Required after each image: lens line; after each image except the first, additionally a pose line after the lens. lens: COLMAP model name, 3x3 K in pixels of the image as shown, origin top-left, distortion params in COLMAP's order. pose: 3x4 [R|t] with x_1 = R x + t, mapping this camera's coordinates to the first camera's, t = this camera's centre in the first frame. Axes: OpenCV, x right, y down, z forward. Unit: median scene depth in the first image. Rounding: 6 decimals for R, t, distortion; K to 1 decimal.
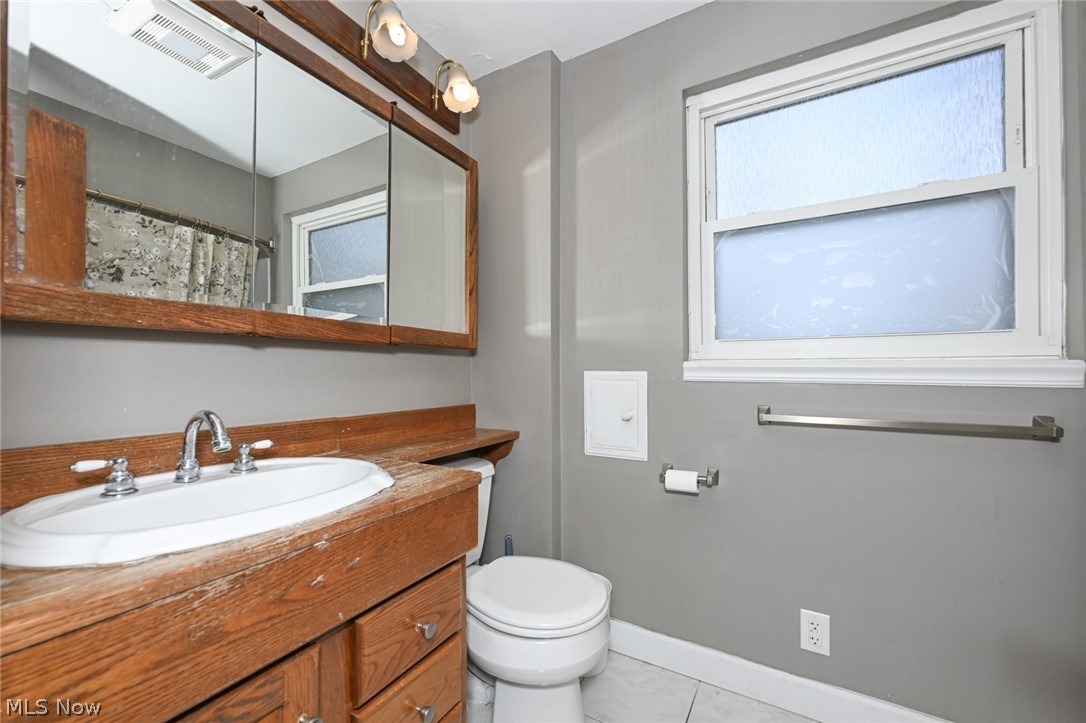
lens RADIAL K [[433.5, 0, 541.4], [0, 433.5, 364.6], [0, 0, 1]] dist [-0.000763, 0.000047]
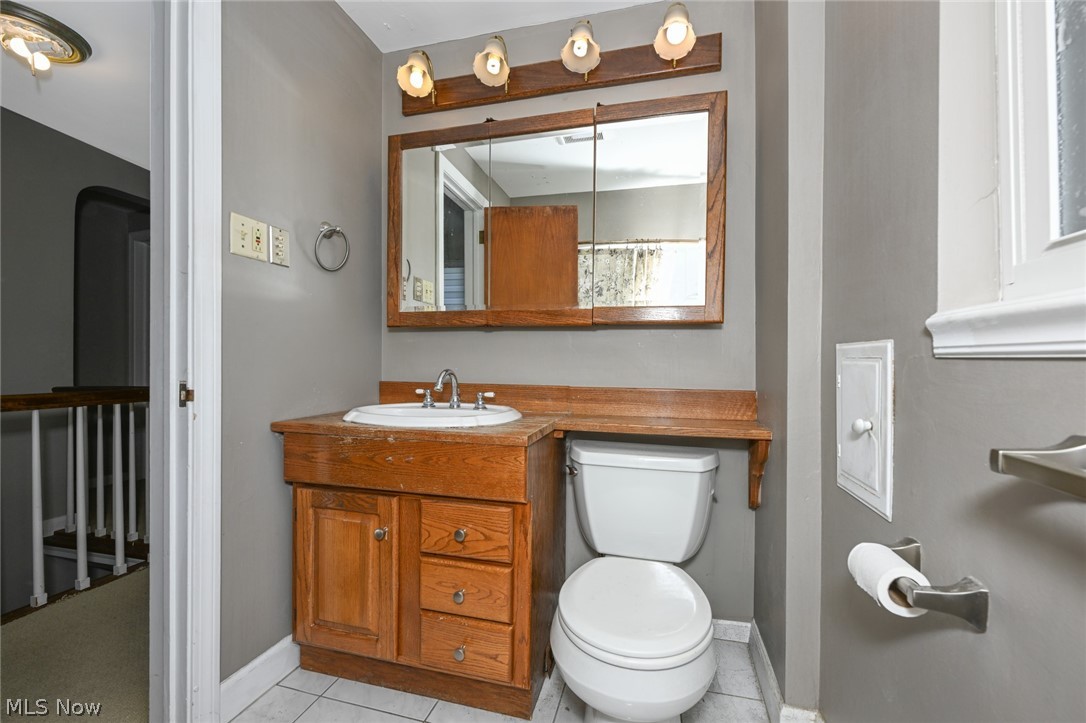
lens RADIAL K [[445.9, 0, 542.3], [0, 445.9, 361.0], [0, 0, 1]] dist [0.016605, -0.000013]
pose [[0.258286, 0.004710, -0.966057, 1.030162], [0.007294, 0.999950, 0.006826, 0.054138], [0.966041, -0.008809, 0.258238, 0.799001]]
